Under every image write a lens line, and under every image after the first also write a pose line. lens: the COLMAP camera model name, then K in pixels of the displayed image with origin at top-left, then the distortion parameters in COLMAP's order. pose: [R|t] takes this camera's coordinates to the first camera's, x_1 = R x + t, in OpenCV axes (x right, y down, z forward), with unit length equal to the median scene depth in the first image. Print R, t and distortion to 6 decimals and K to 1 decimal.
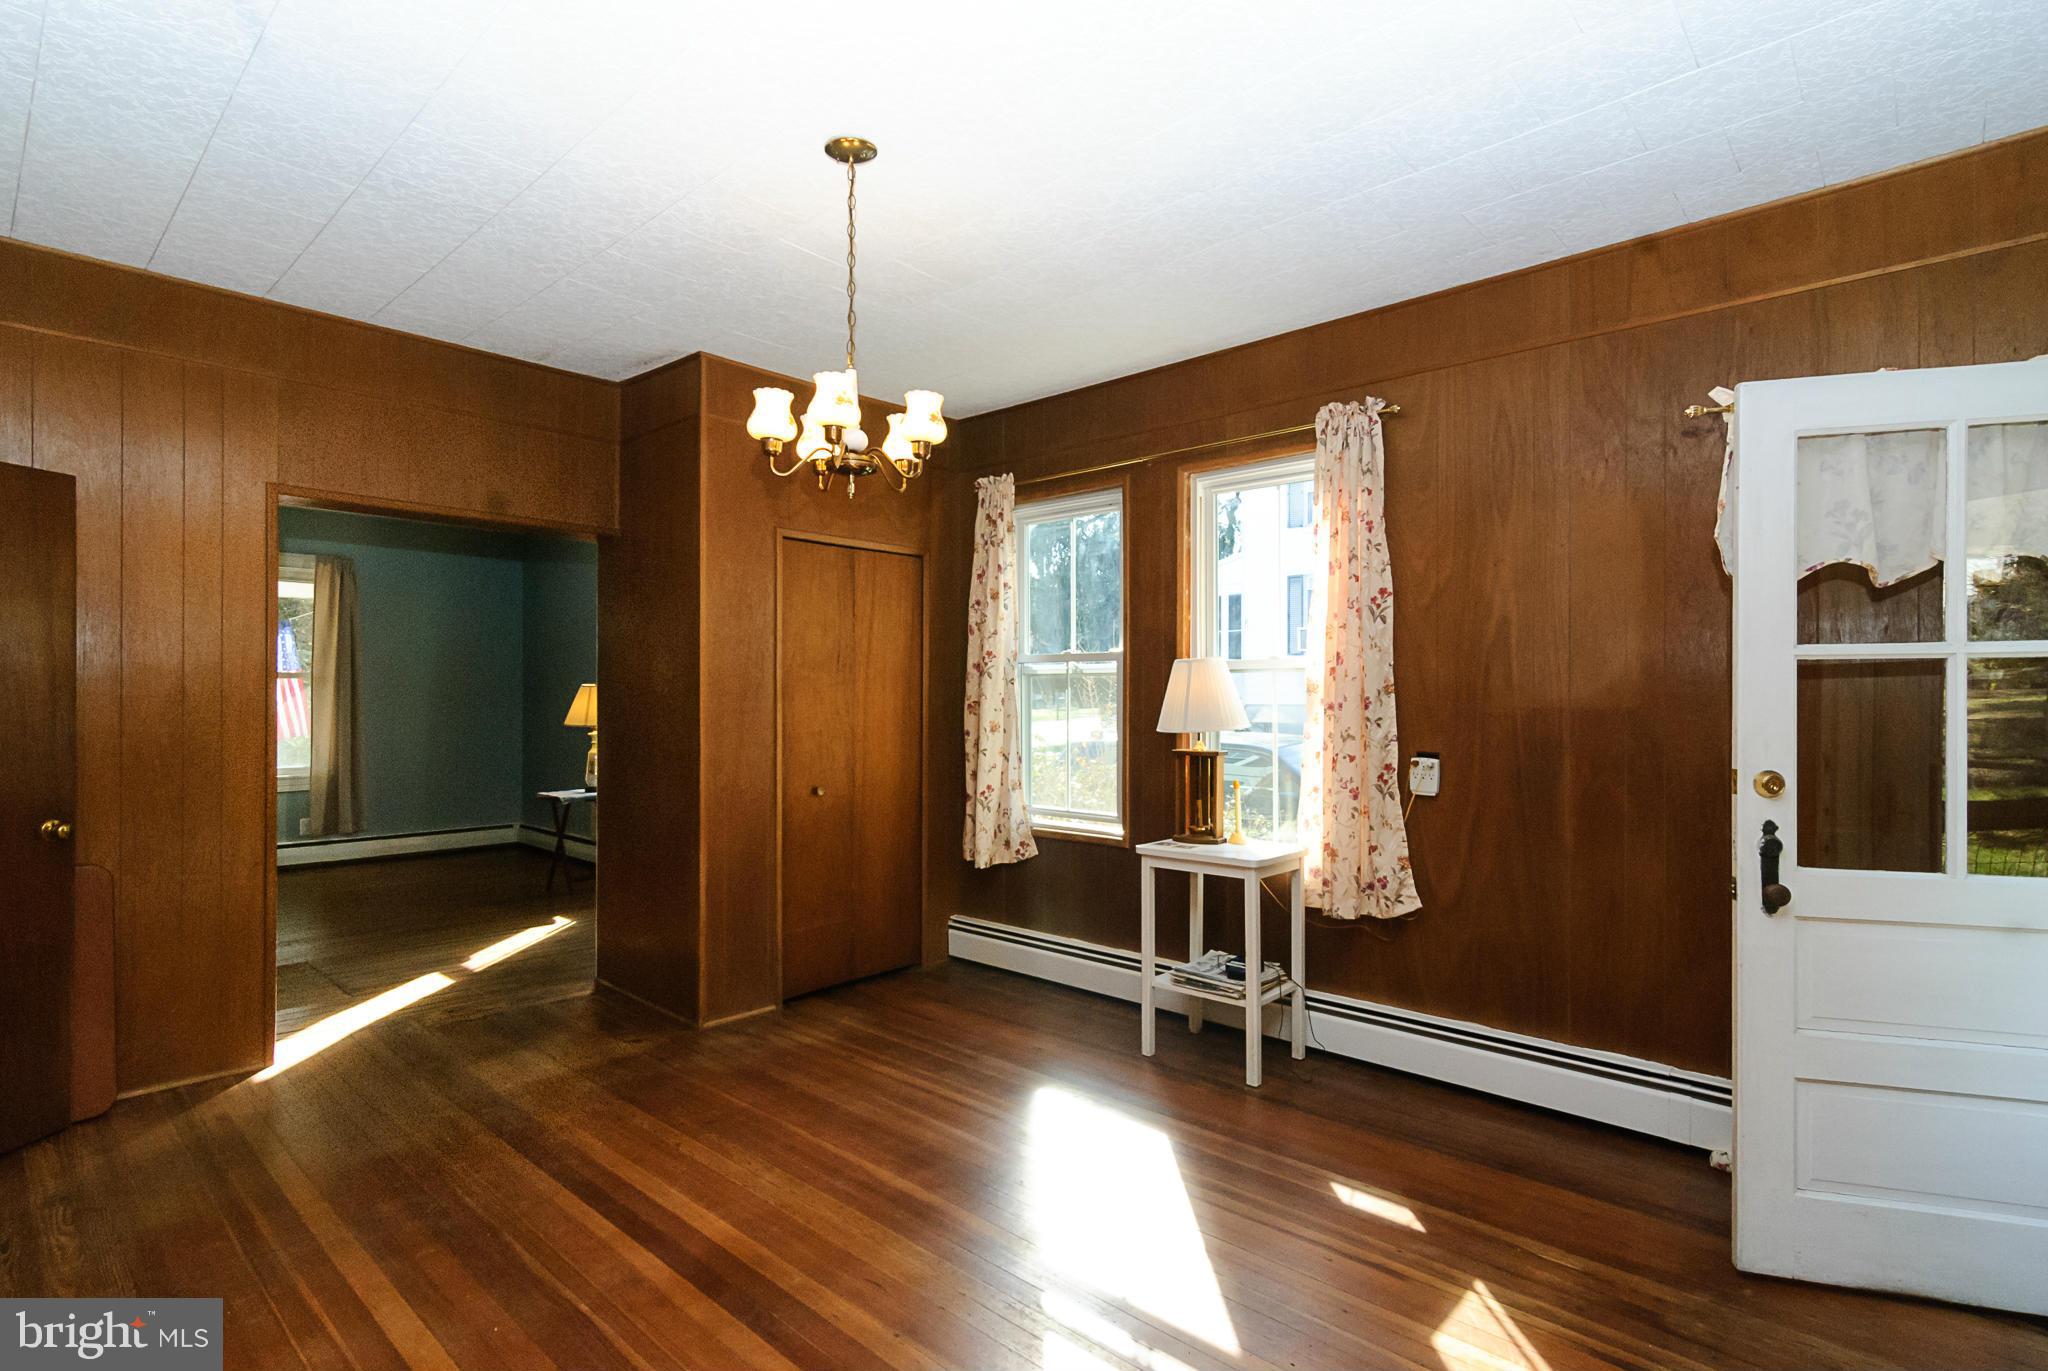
lens RADIAL K [[1017.9, 0, 1042.8], [0, 1017.9, 693.9], [0, 0, 1]] dist [0.002463, 0.001153]
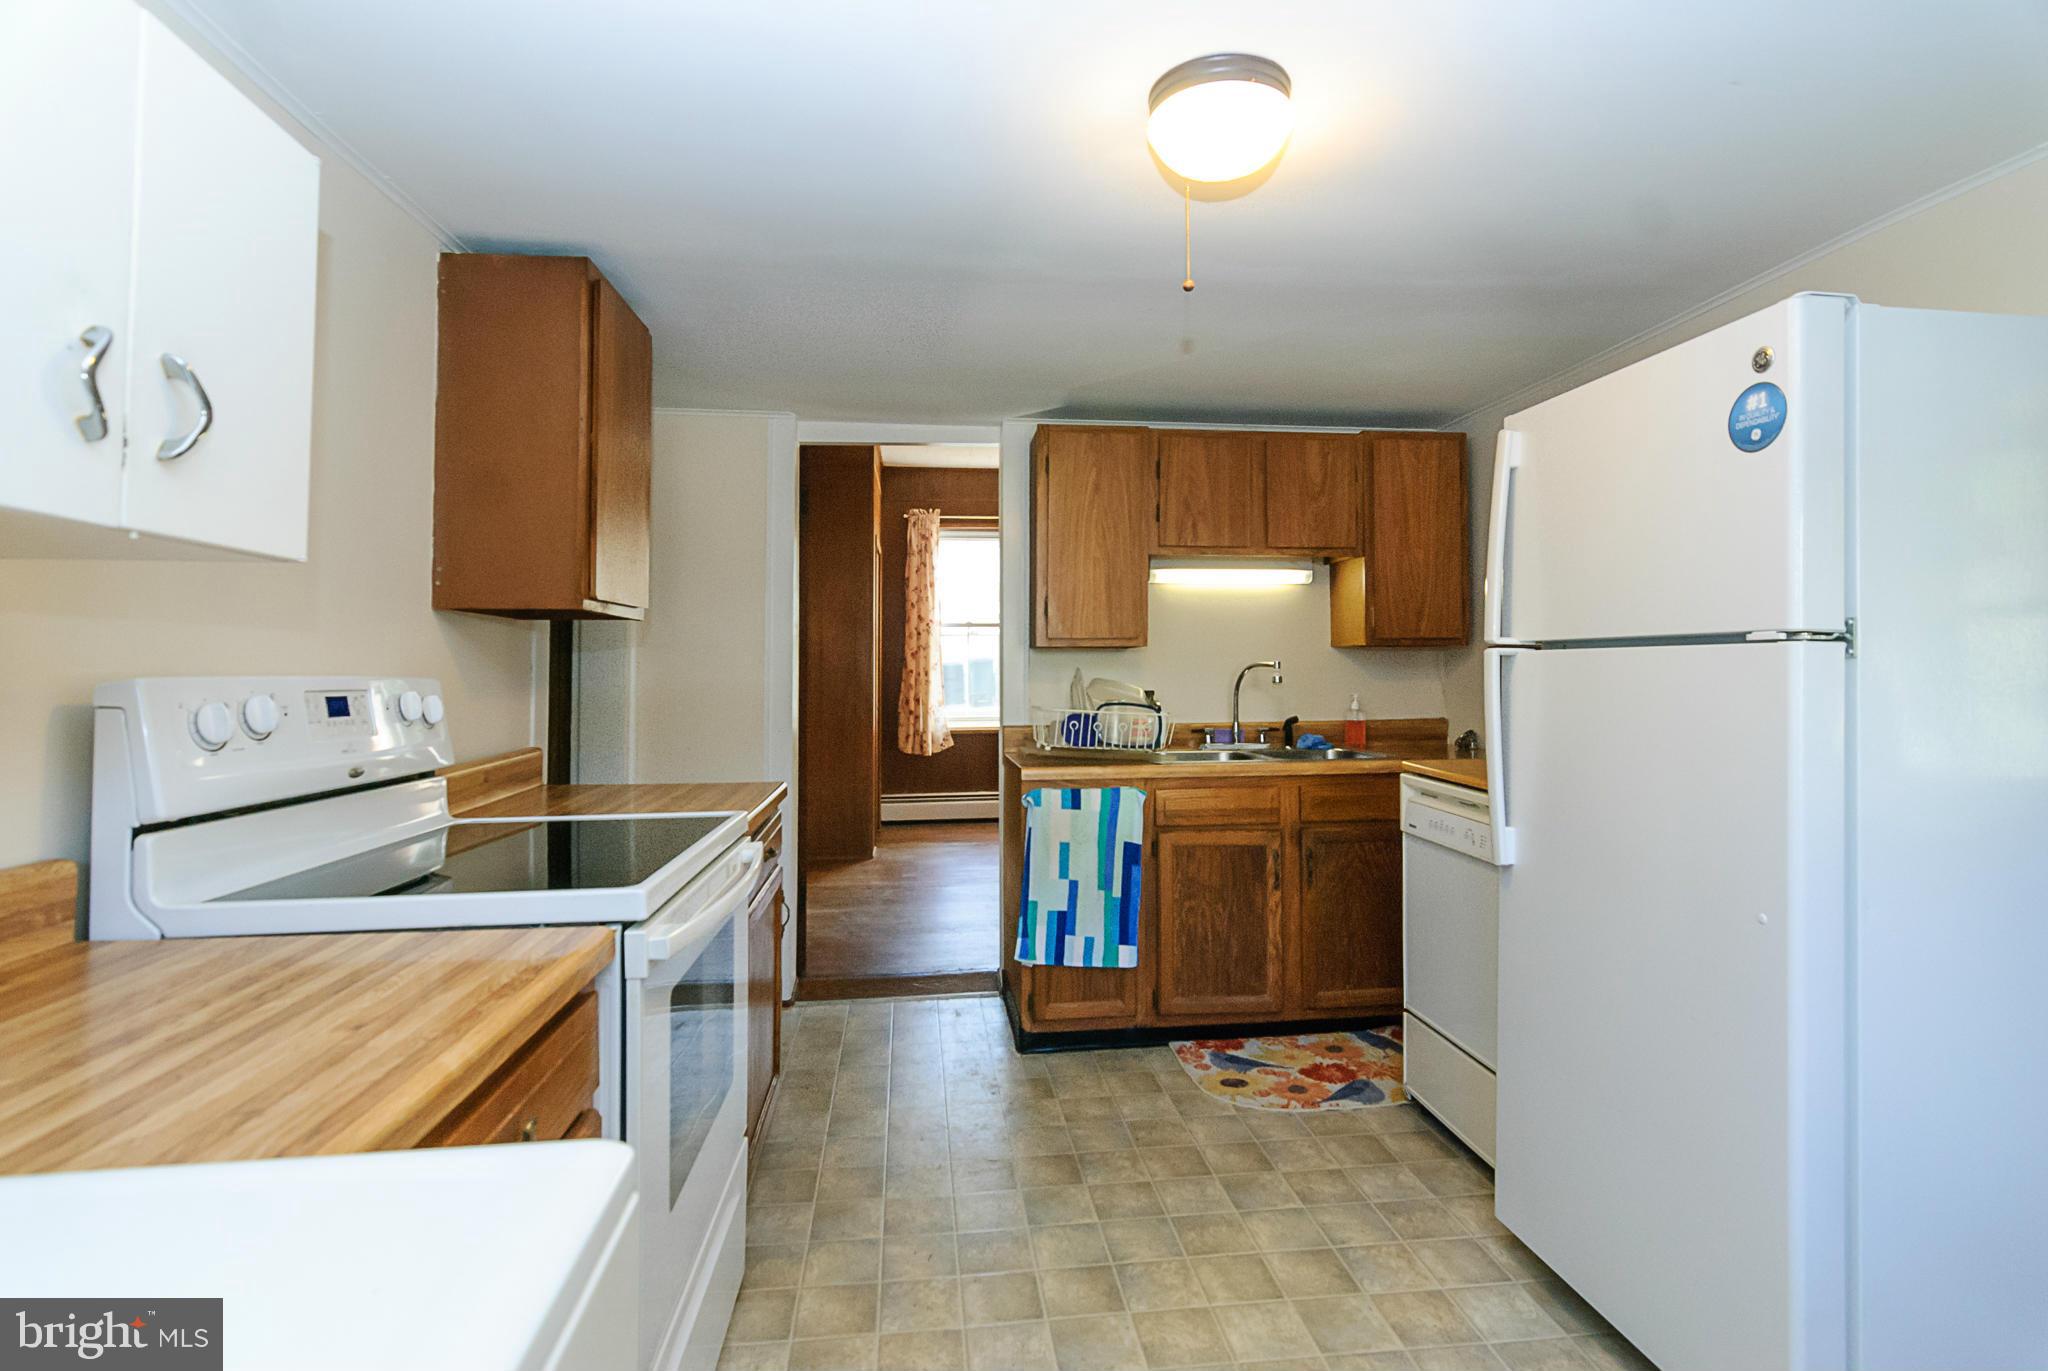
lens RADIAL K [[1017.9, 0, 1041.4], [0, 1017.9, 646.0], [0, 0, 1]] dist [0.002463, 0.001153]
pose [[0.646921, 0.013934, 0.762430, -1.532015], [0.001458, 0.999809, -0.019509, 0.041094], [-0.762556, 0.013733, 0.646776, -0.214199]]
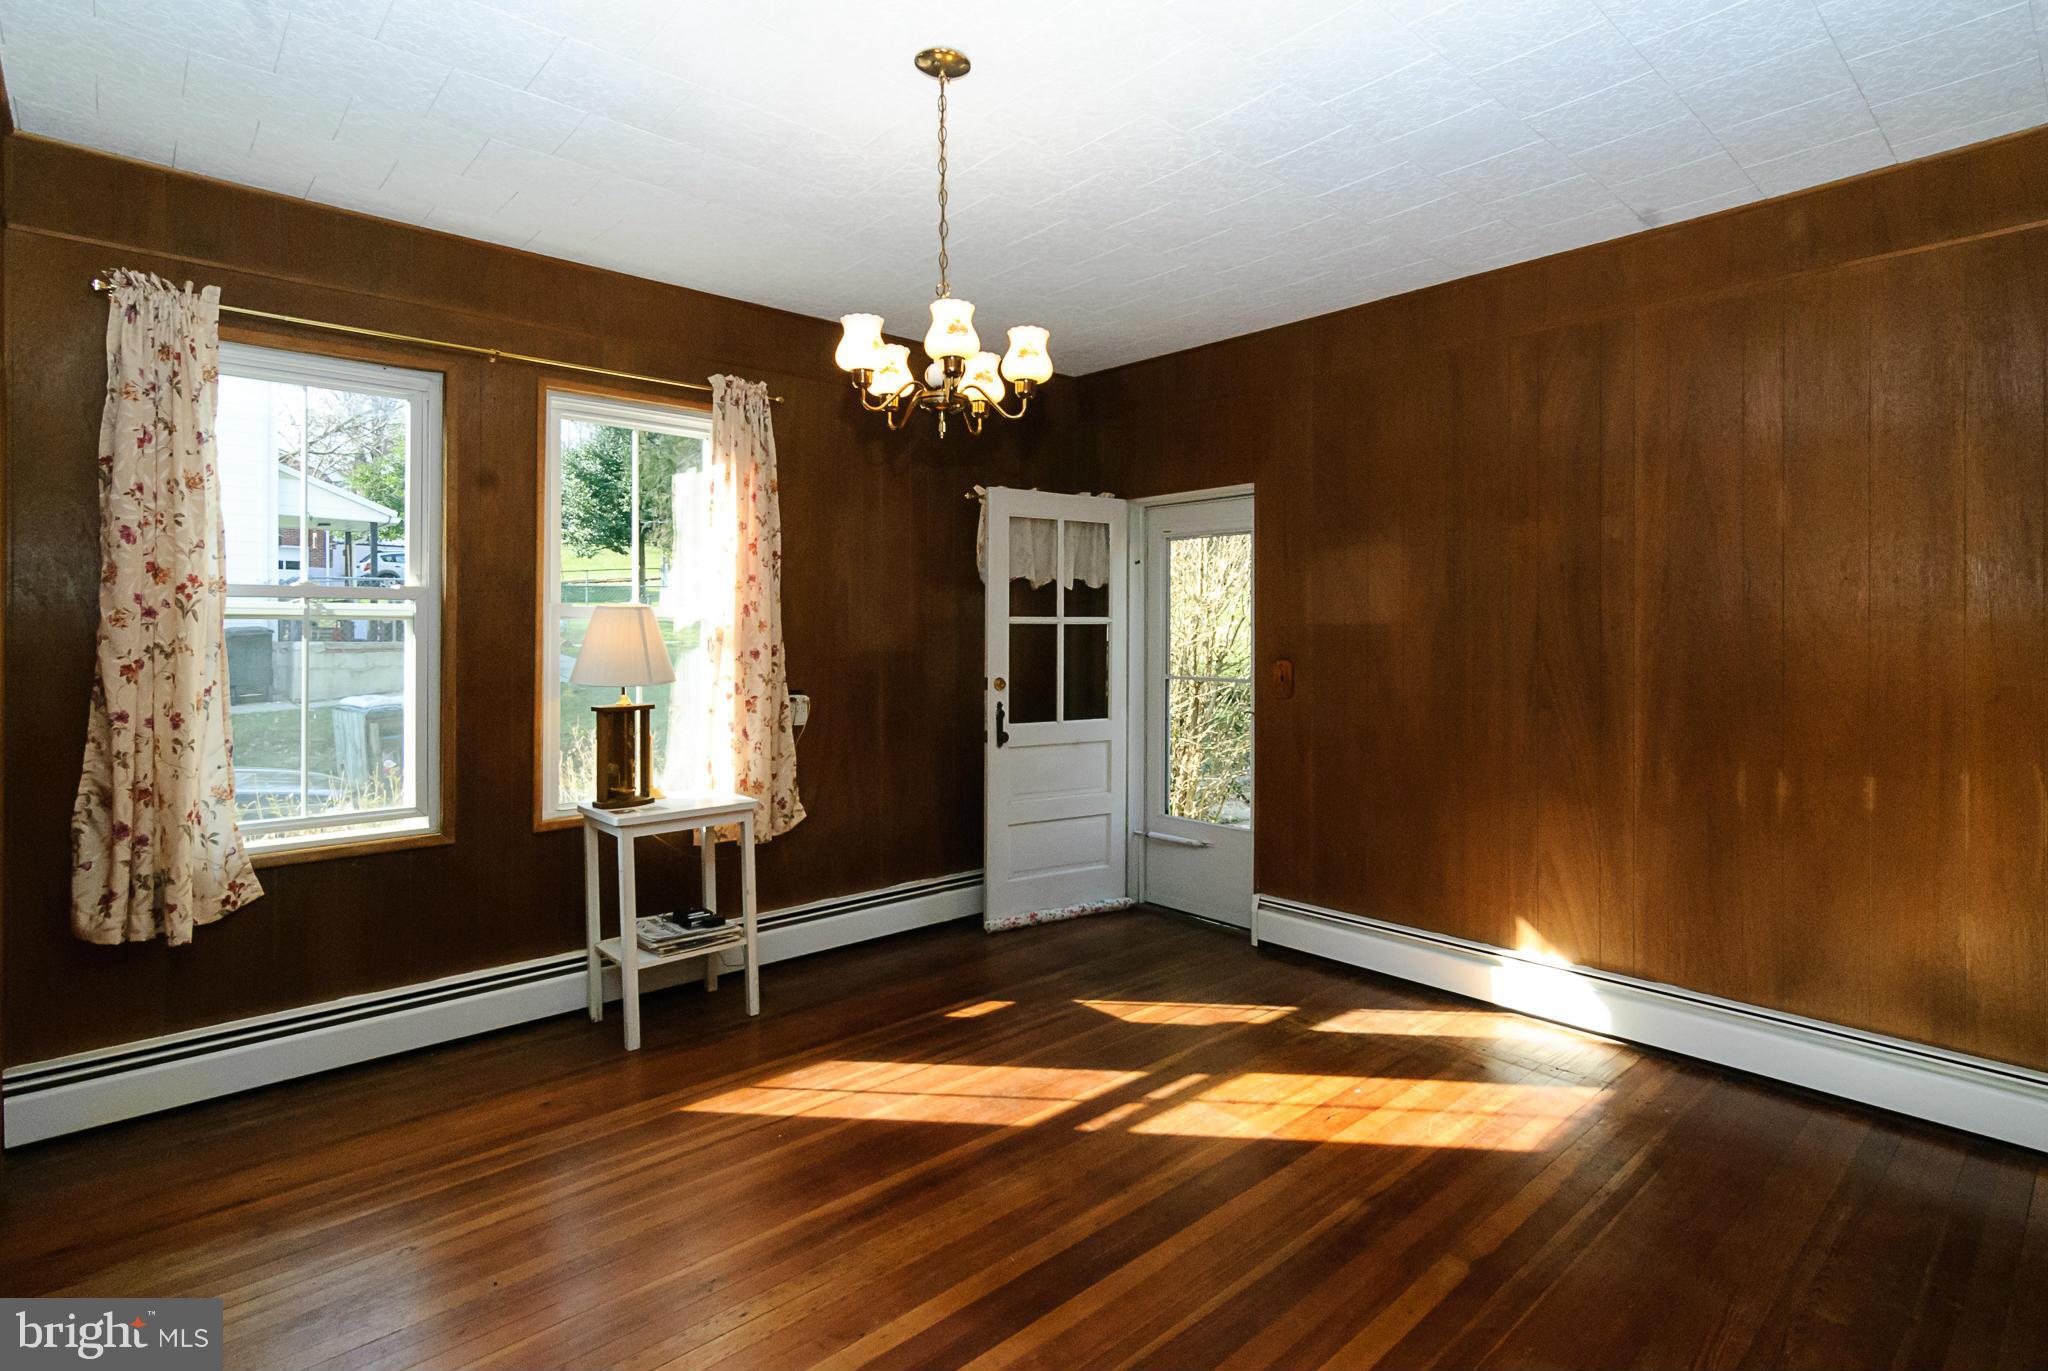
lens RADIAL K [[1017.9, 0, 1033.4], [0, 1017.9, 636.8], [0, 0, 1]] dist [0.002463, 0.001153]
pose [[0.085196, -0.003167, 0.996359, -0.803021], [-0.002228, 0.999992, 0.003369, -0.011932], [-0.996362, -0.002507, 0.085188, 0.608633]]
